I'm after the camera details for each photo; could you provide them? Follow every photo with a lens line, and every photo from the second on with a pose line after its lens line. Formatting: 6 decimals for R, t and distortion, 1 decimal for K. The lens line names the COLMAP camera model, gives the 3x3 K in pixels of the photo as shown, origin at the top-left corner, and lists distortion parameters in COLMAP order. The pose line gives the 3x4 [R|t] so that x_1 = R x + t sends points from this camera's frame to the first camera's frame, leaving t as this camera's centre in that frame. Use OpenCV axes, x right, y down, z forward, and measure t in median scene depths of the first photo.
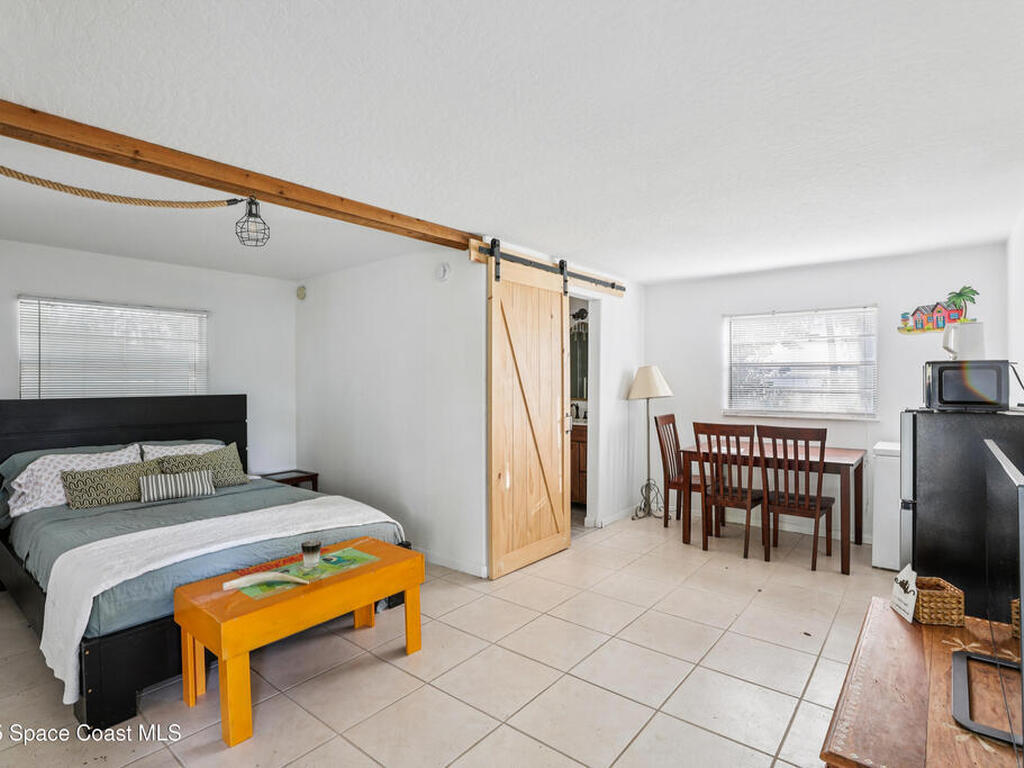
lens RADIAL K [[528.9, 0, 513.3], [0, 528.9, 371.2], [0, 0, 1]] dist [-0.049144, 0.017137]
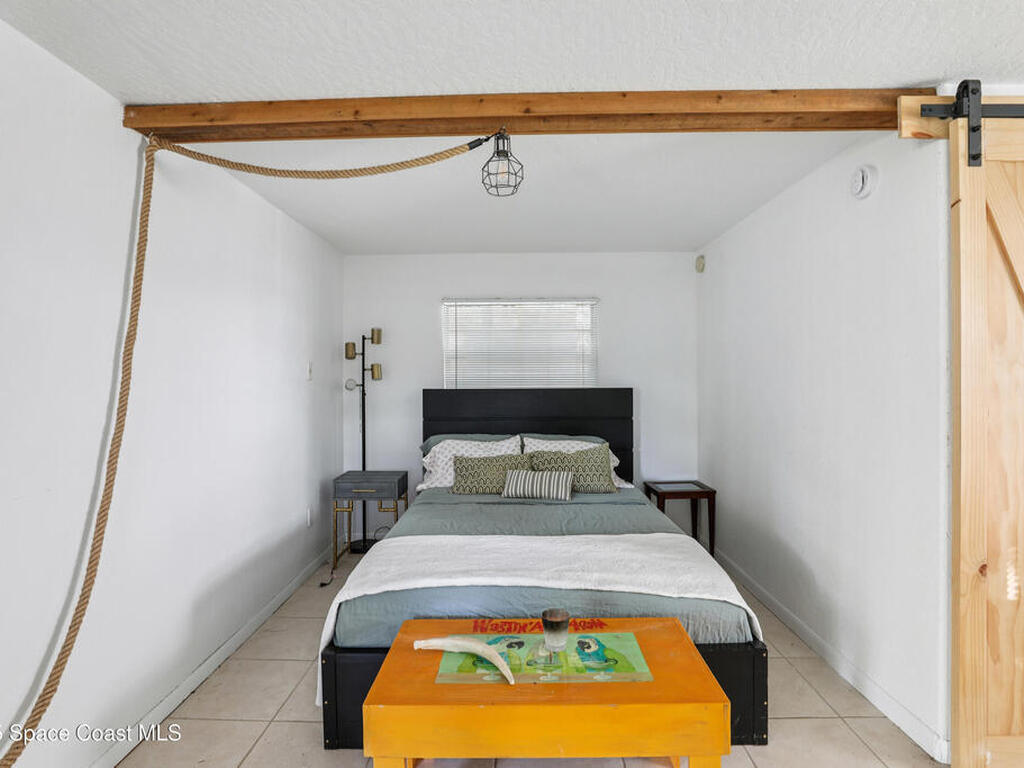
lens RADIAL K [[528.9, 0, 513.3], [0, 528.9, 371.2], [0, 0, 1]] dist [-0.049144, 0.017137]
pose [[0.620863, -0.002377, -0.783916, 0.077000], [0.015340, 0.999841, 0.009117, 0.006487], [0.783769, -0.017686, 0.620800, 0.389226]]
